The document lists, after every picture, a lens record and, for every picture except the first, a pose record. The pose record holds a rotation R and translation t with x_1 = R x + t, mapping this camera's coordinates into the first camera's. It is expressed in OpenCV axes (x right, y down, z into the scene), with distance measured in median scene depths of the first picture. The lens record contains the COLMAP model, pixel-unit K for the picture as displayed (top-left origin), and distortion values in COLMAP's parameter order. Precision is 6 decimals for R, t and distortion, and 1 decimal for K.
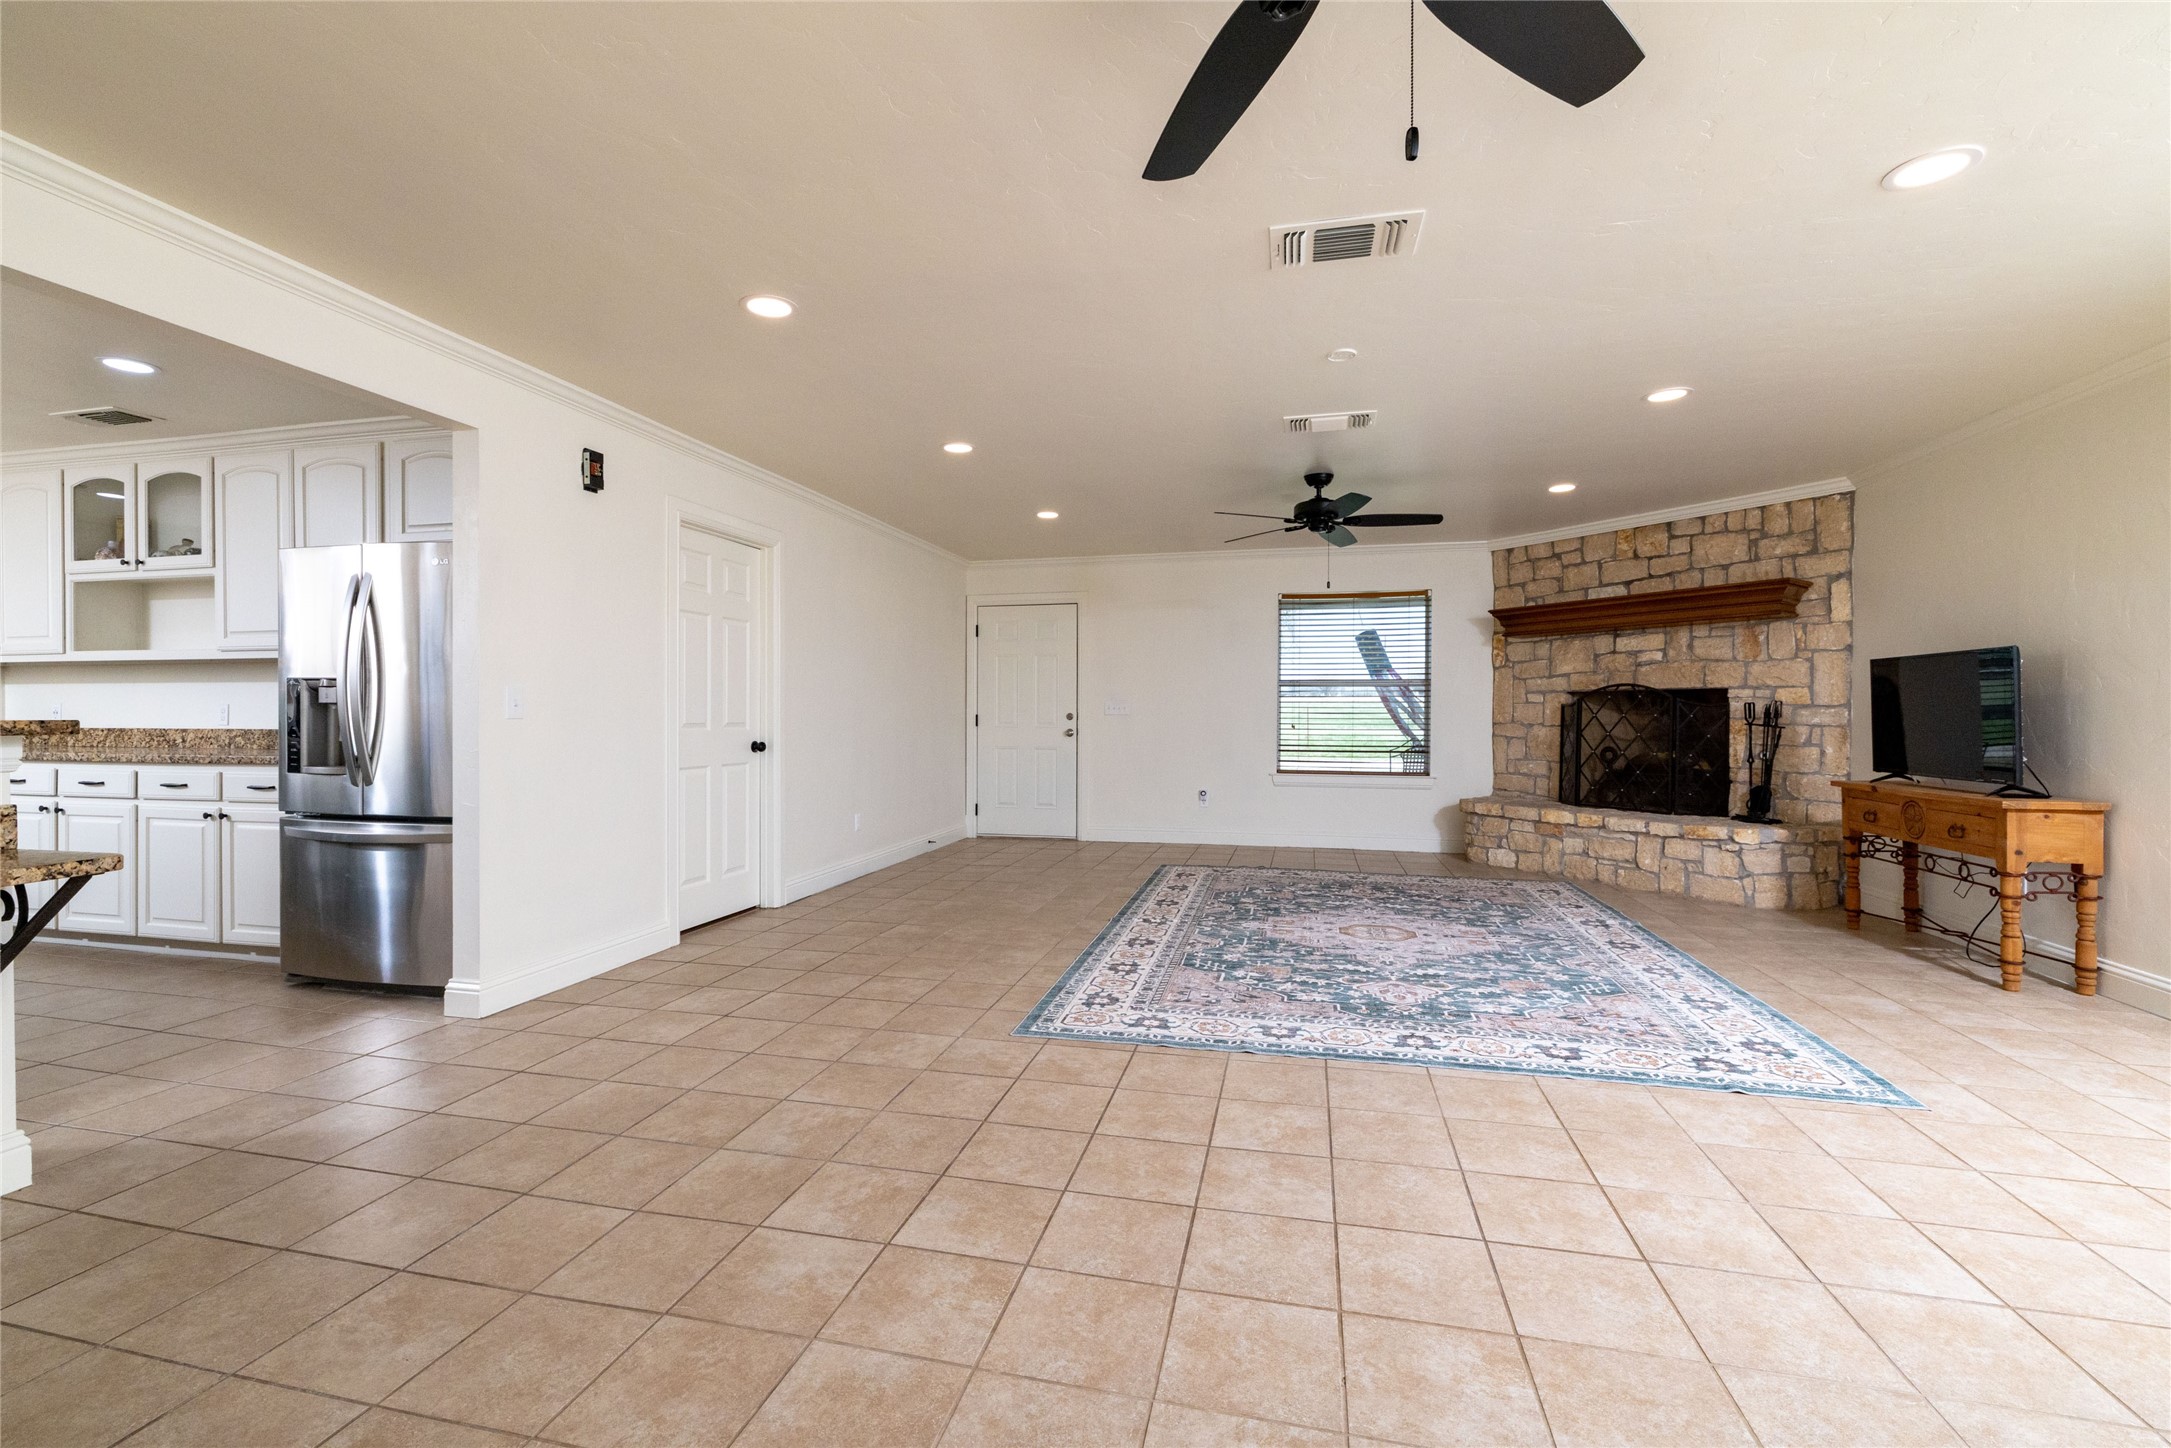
lens RADIAL K [[933.6, 0, 1080.5], [0, 933.6, 722.7], [0, 0, 1]] dist [-0.001908, 0.000682]
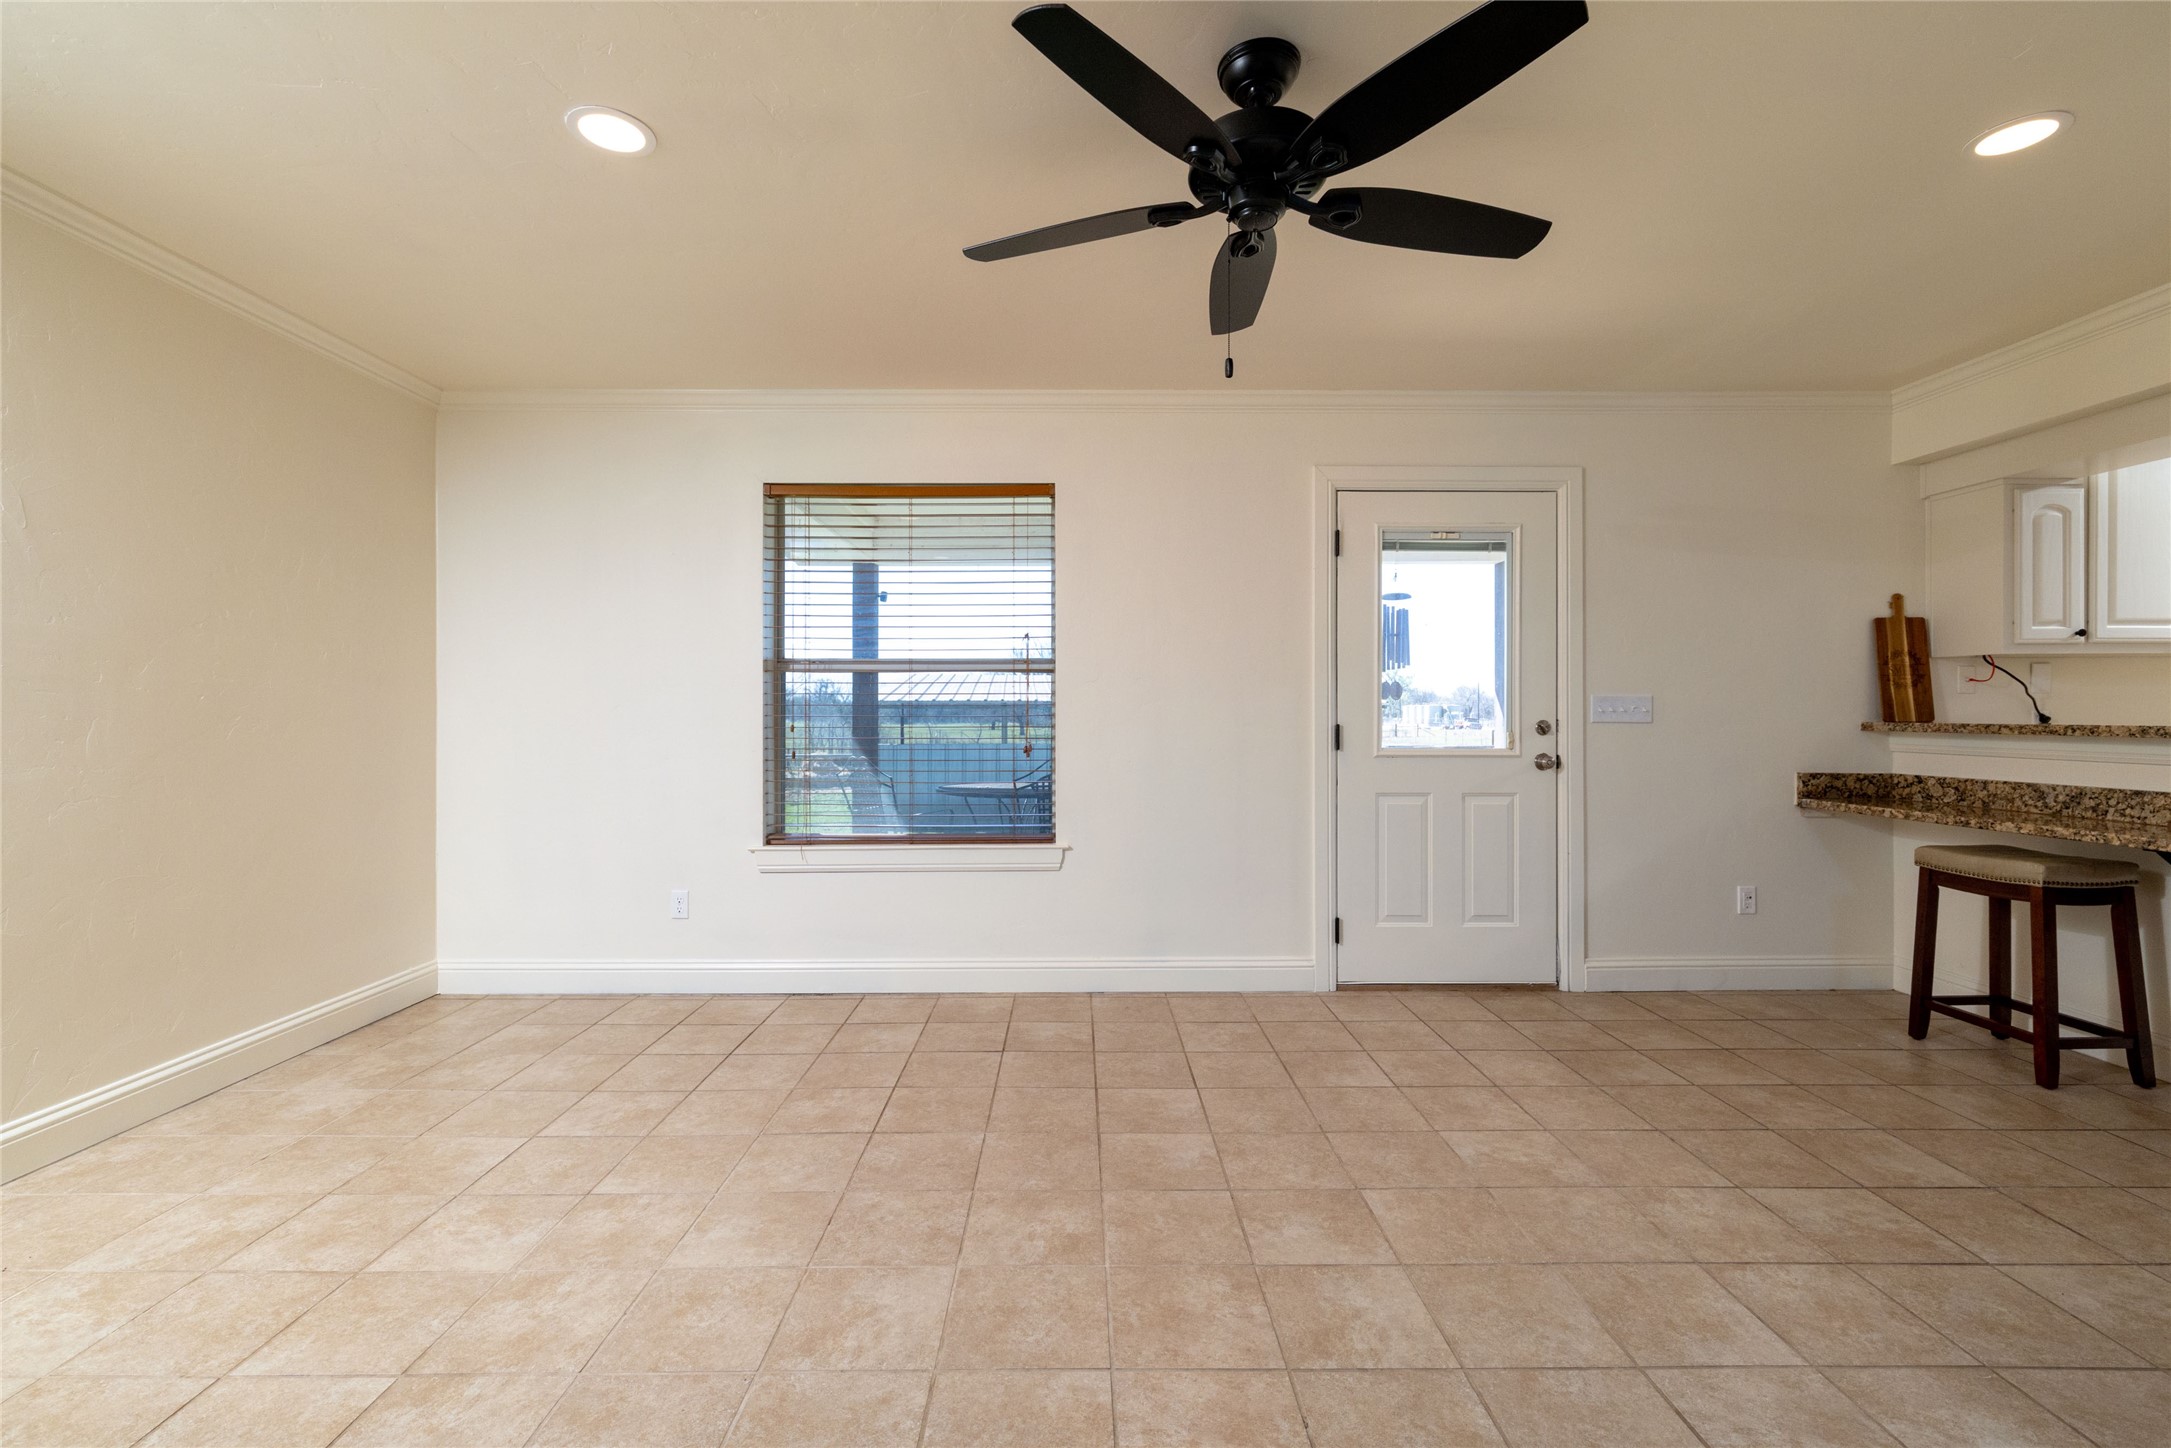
lens RADIAL K [[936.1, 0, 1075.3], [0, 936.1, 712.8], [0, 0, 1]] dist [-0.001620, 0.000923]
pose [[-0.970205, -0.000433, -0.242286, 0.301889], [-0.003465, 0.999921, 0.012089, -0.014693], [0.242262, 0.012568, -0.970129, 0.747421]]
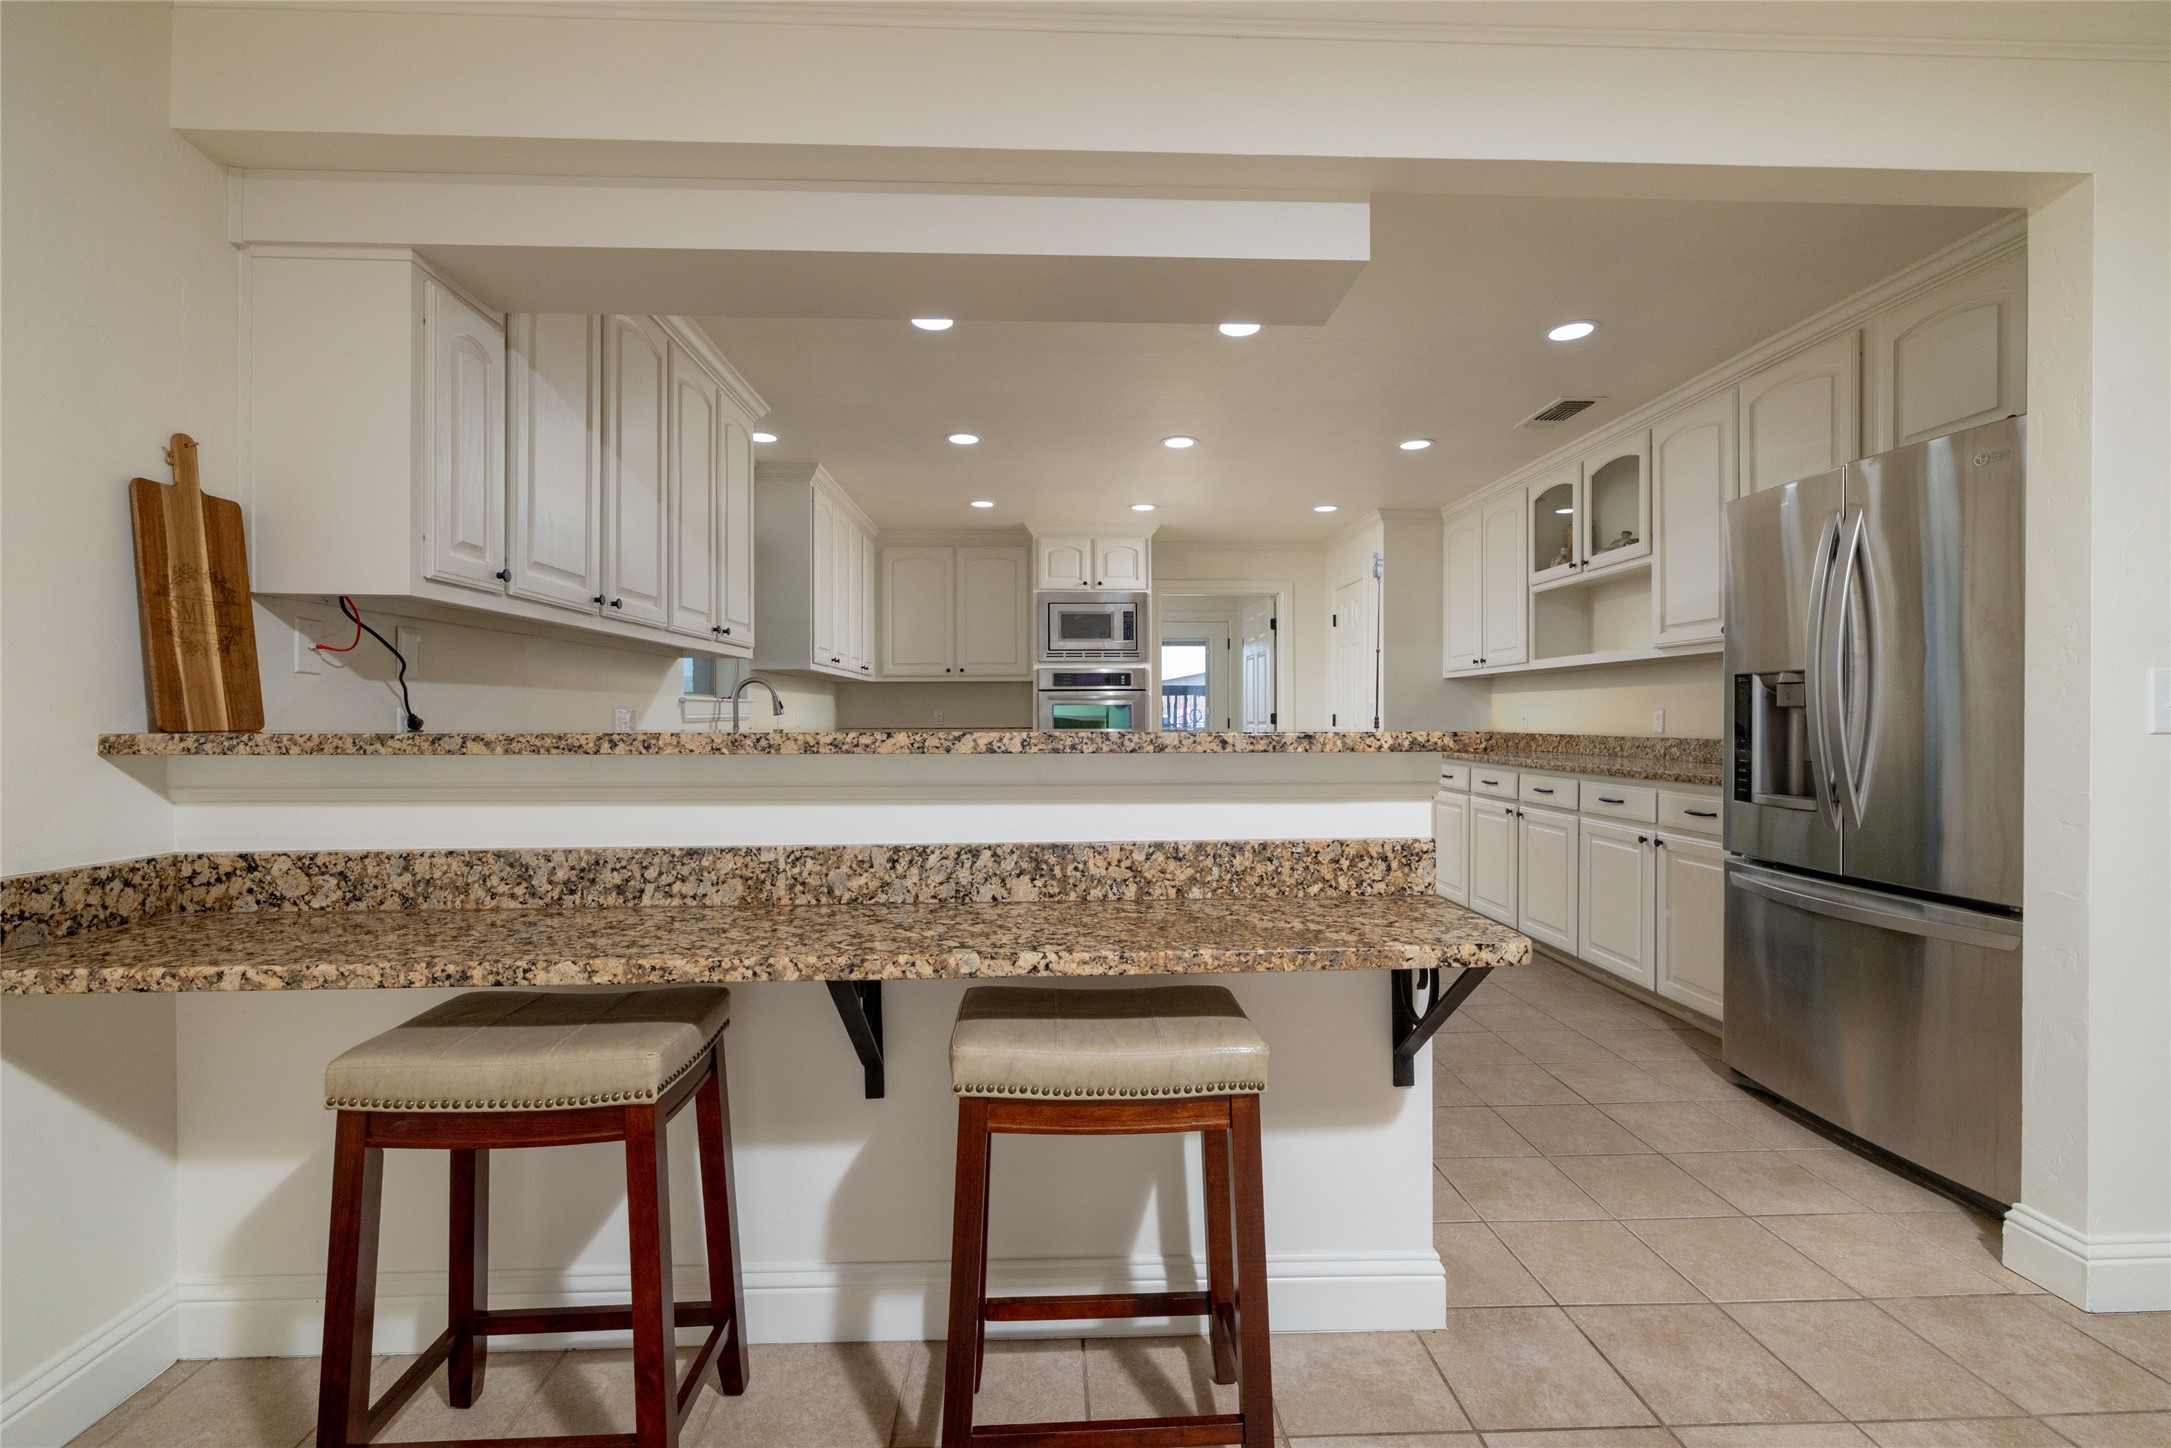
lens RADIAL K [[941.4, 0, 1076.2], [0, 941.4, 715.7], [0, 0, 1]] dist [-0.001219, 0.000633]
pose [[0.272061, -0.002567, -0.962277, -0.256470], [-0.009349, 0.999942, -0.005310, -0.004981], [0.962235, 0.010441, 0.272021, 0.273988]]
